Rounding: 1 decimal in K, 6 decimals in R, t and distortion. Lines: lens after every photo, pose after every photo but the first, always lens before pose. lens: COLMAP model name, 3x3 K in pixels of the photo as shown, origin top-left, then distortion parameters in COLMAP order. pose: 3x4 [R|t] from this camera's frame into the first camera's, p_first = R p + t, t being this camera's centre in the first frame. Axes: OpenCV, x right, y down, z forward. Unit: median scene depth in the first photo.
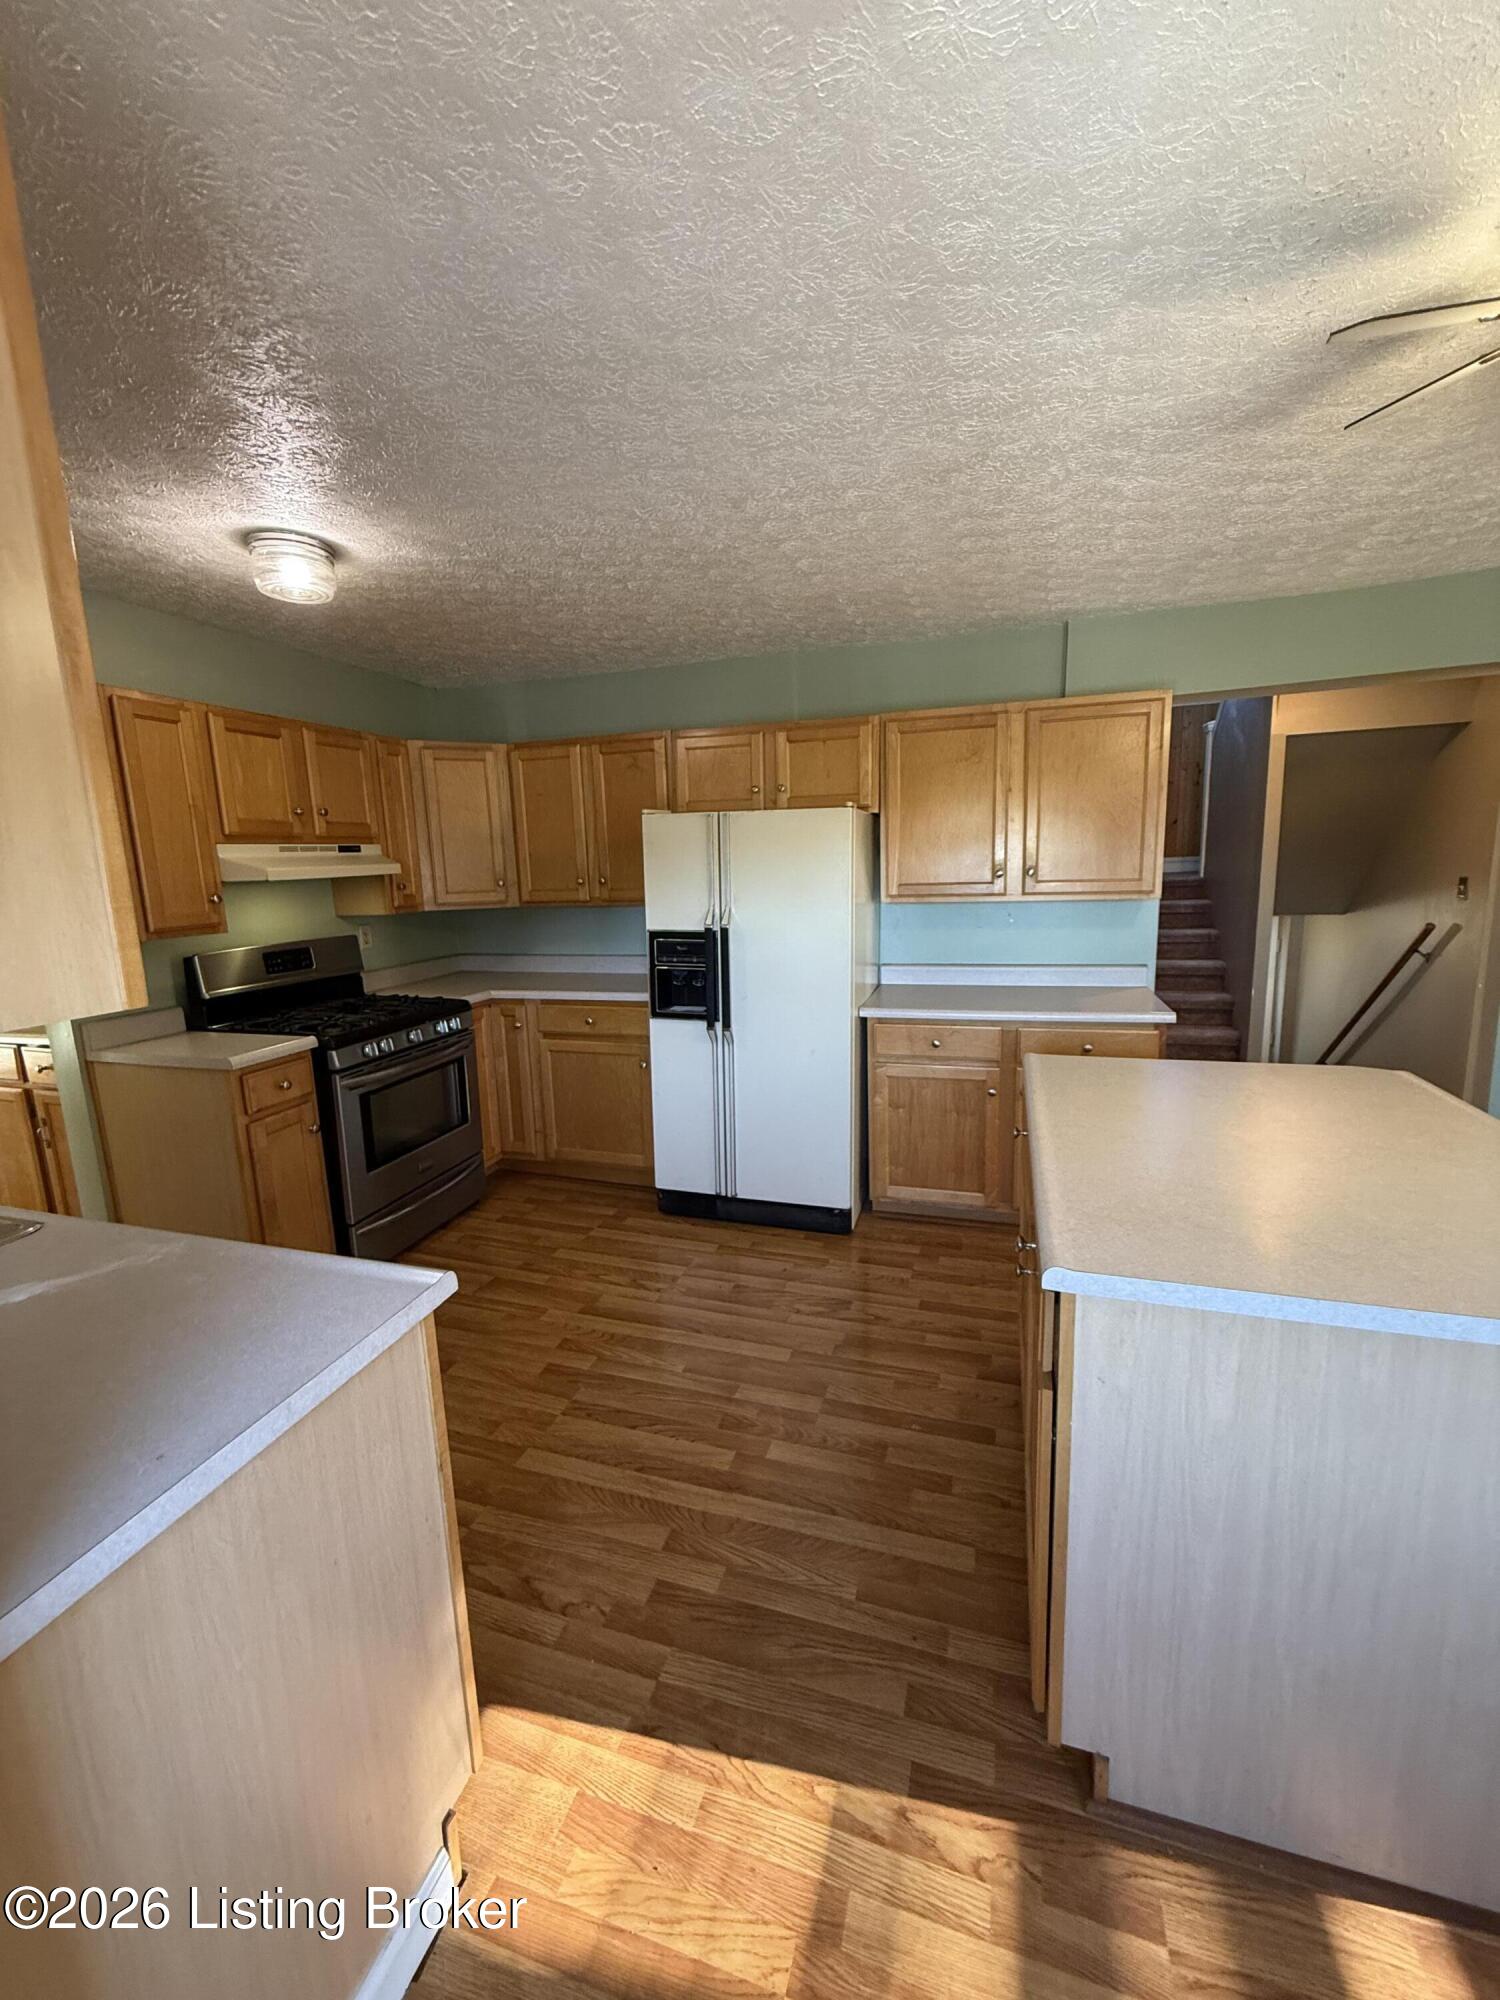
lens RADIAL K [[797.7, 0, 754.1], [0, 797.7, 997.2], [0, 0, 1]] dist [-0.002708, -0.000477]
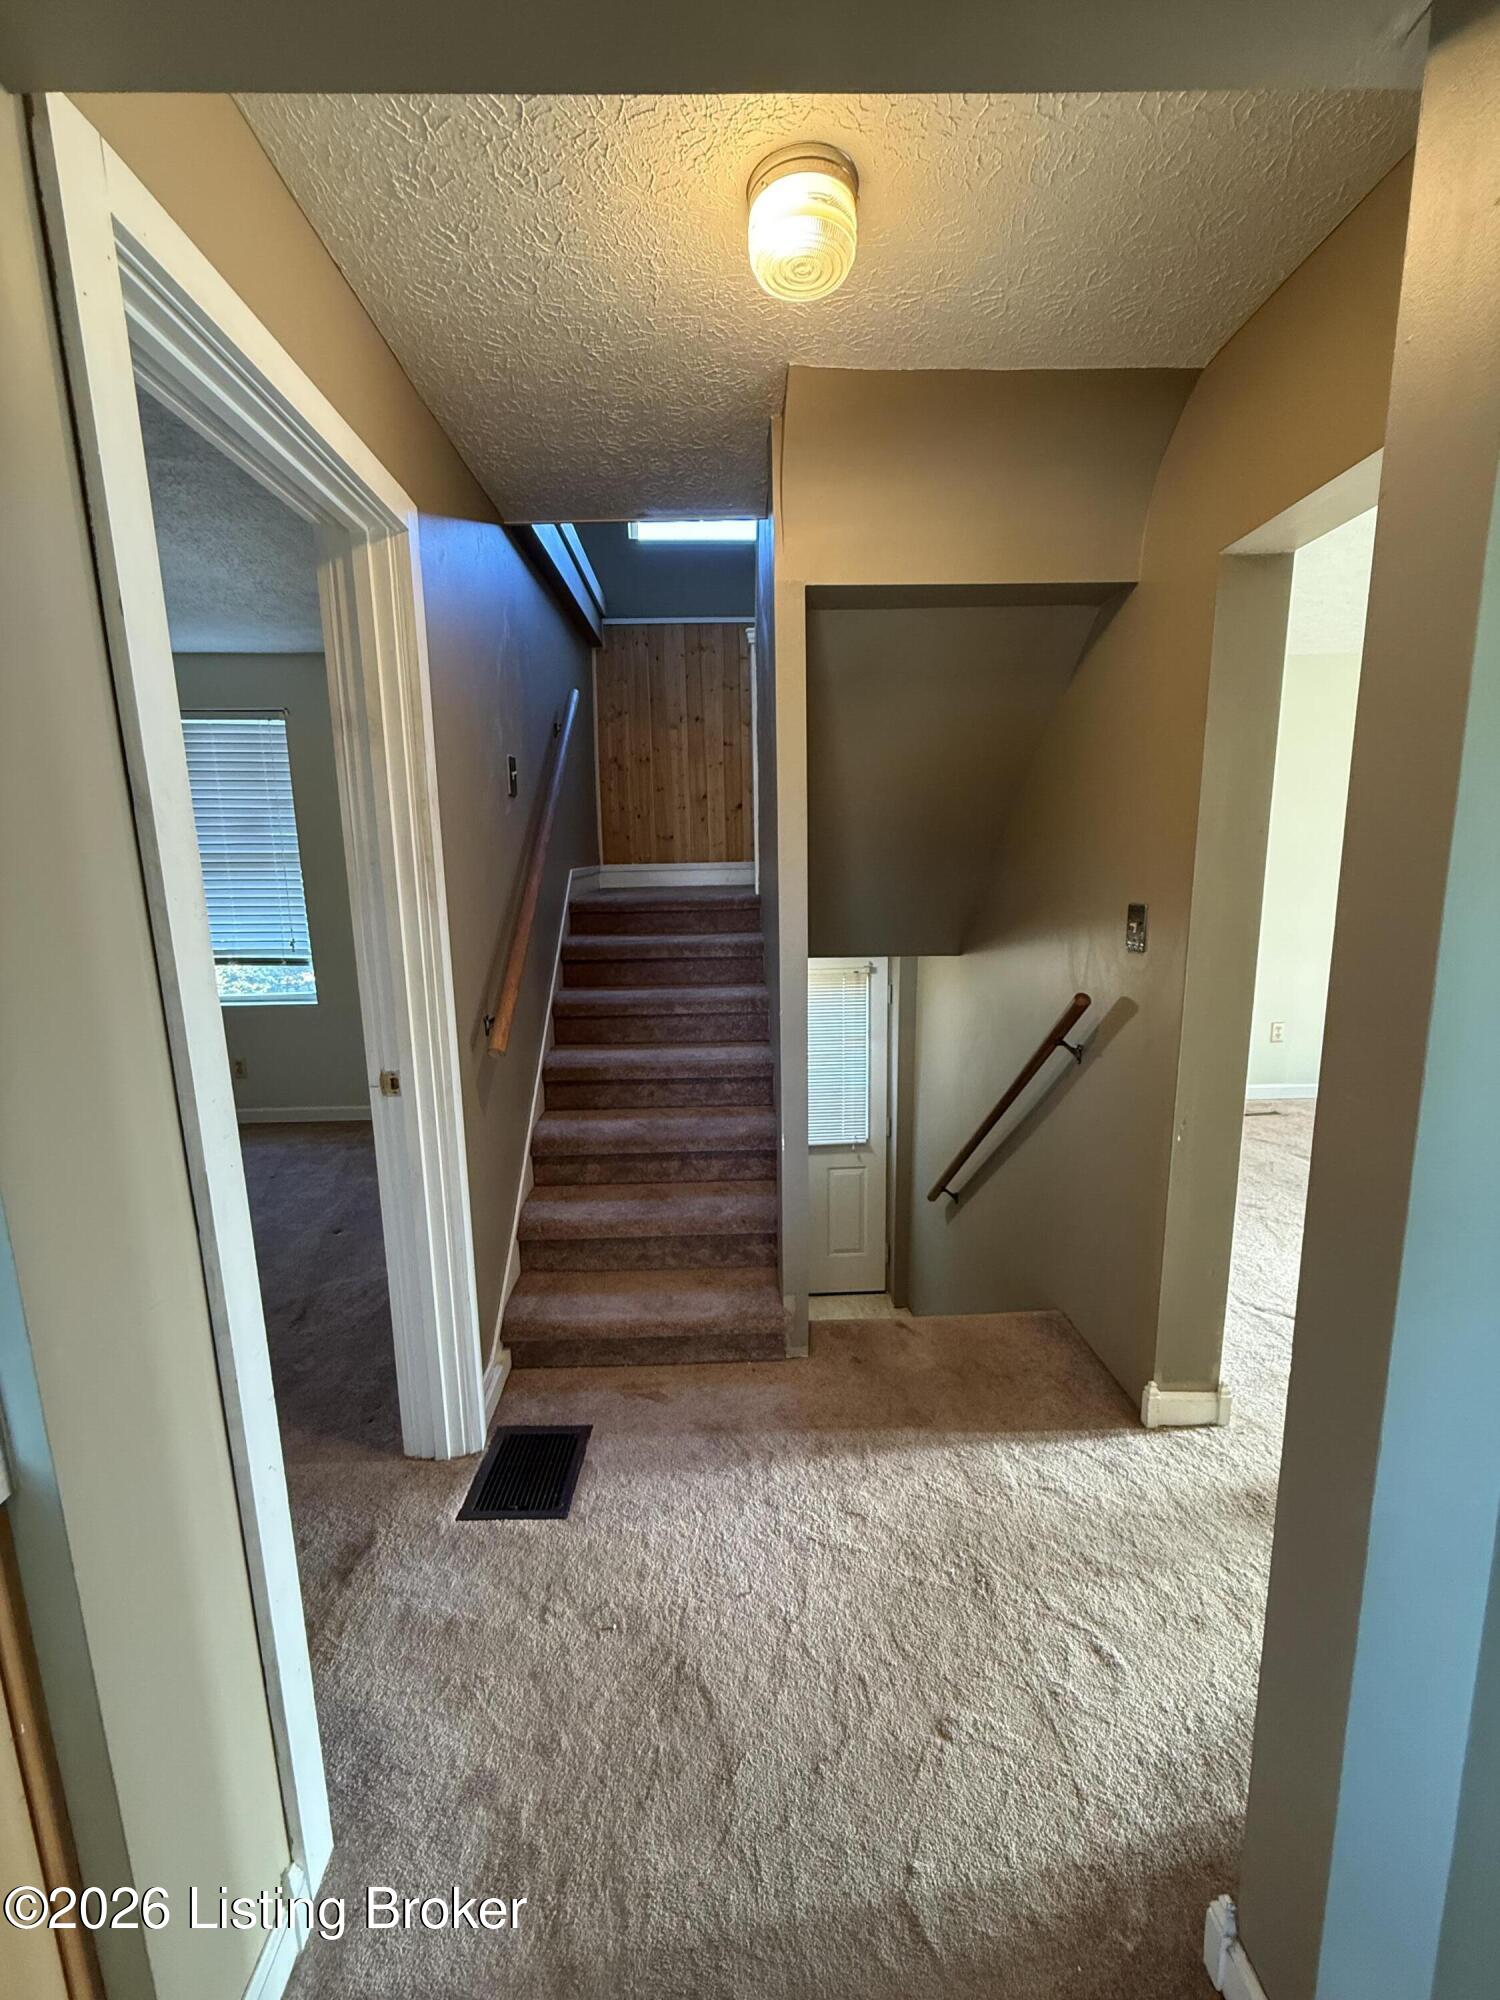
lens RADIAL K [[797.7, 0, 752.8], [0, 797.7, 1000.8], [0, 0, 1]] dist [-0.002708, -0.000477]
pose [[0.942954, -0.037794, 0.330770, 0.678983], [0.039079, 0.999232, 0.002767, -0.138352], [-0.330621, 0.010317, 0.943707, 0.828850]]
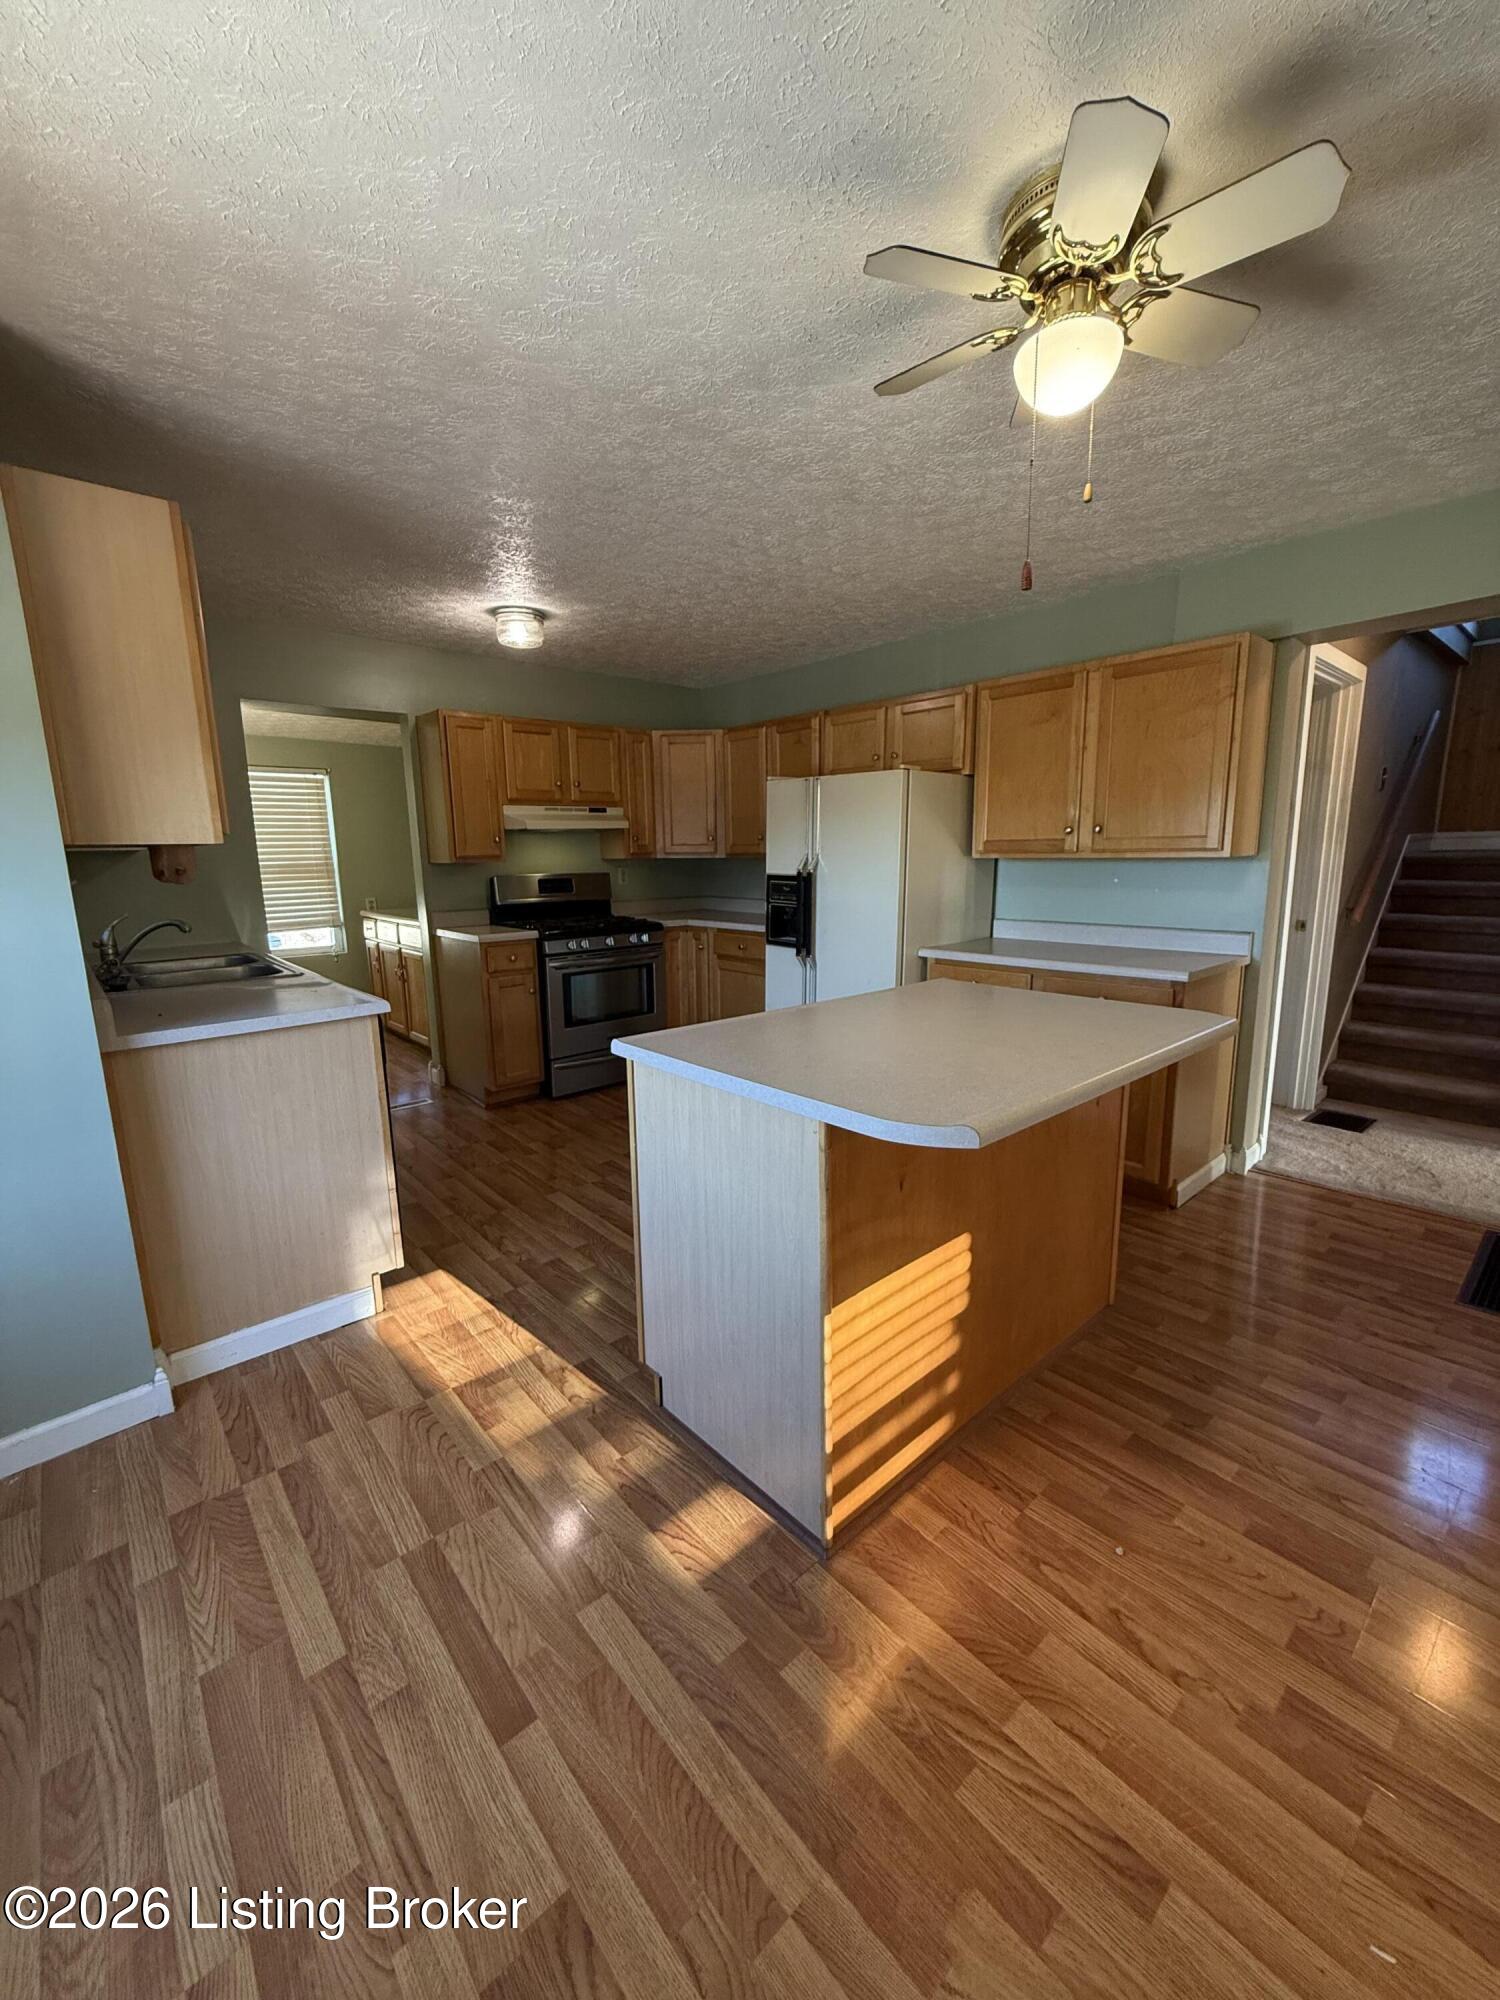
lens RADIAL K [[797.7, 0, 744.6], [0, 797.7, 997.4], [0, 0, 1]] dist [-0.002708, -0.000477]
pose [[0.856485, 0.112671, -0.503724, 0.512216], [-0.099974, 0.993617, 0.052261, 0.049840], [0.506397, 0.005599, 0.862282, -0.104293]]
